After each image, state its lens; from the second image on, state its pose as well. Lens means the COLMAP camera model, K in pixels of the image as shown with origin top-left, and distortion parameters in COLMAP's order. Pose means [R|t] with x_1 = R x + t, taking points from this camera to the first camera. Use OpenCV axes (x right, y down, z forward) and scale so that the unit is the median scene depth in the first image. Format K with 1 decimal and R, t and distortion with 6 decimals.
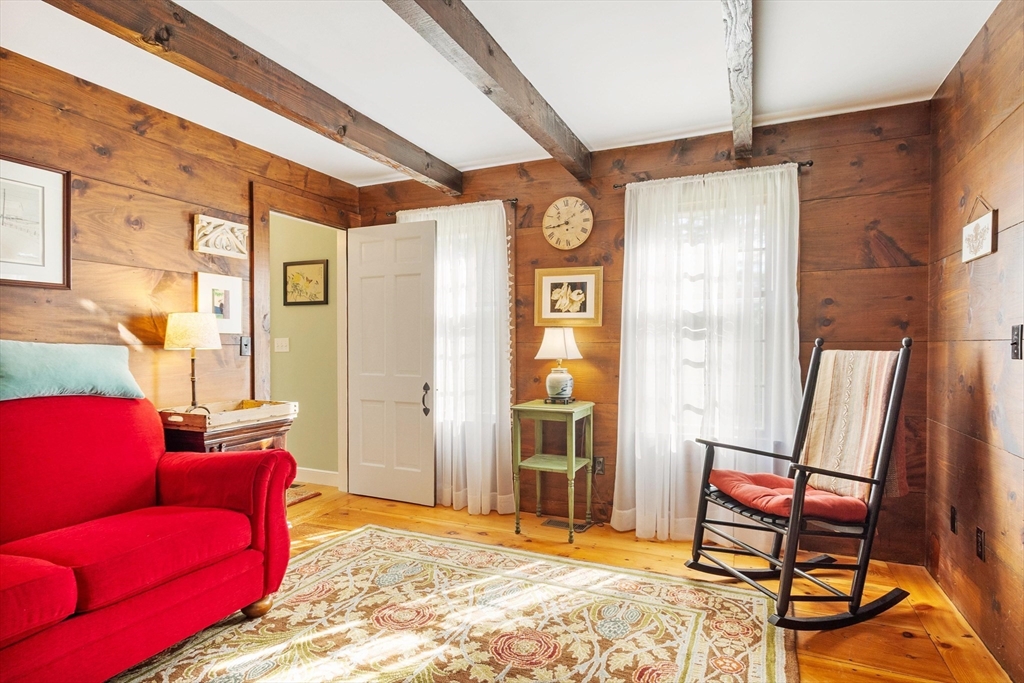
lens RADIAL K [[526.4, 0, 513.3], [0, 526.4, 345.3], [0, 0, 1]] dist [0.009876, -0.005628]
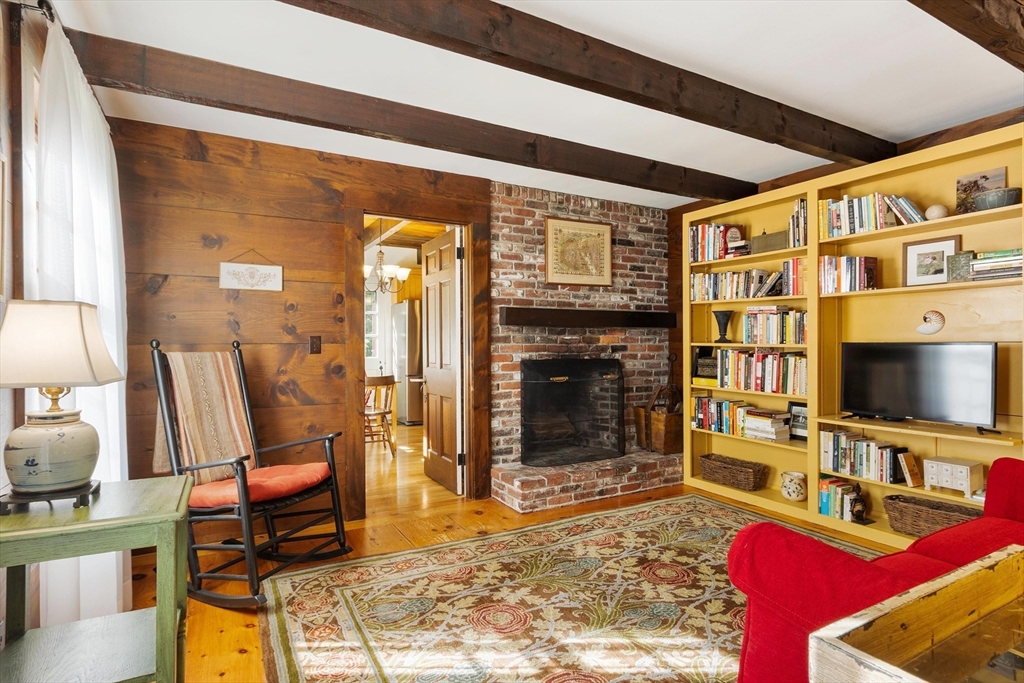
lens RADIAL K [[526.4, 0, 511.8], [0, 526.4, 347.0], [0, 0, 1]] dist [0.009876, -0.005628]
pose [[-0.798943, 0.003253, 0.601398, -0.640800], [0.006424, 0.999974, 0.003125, 0.003845], [-0.601372, 0.006360, -0.798944, 1.805028]]
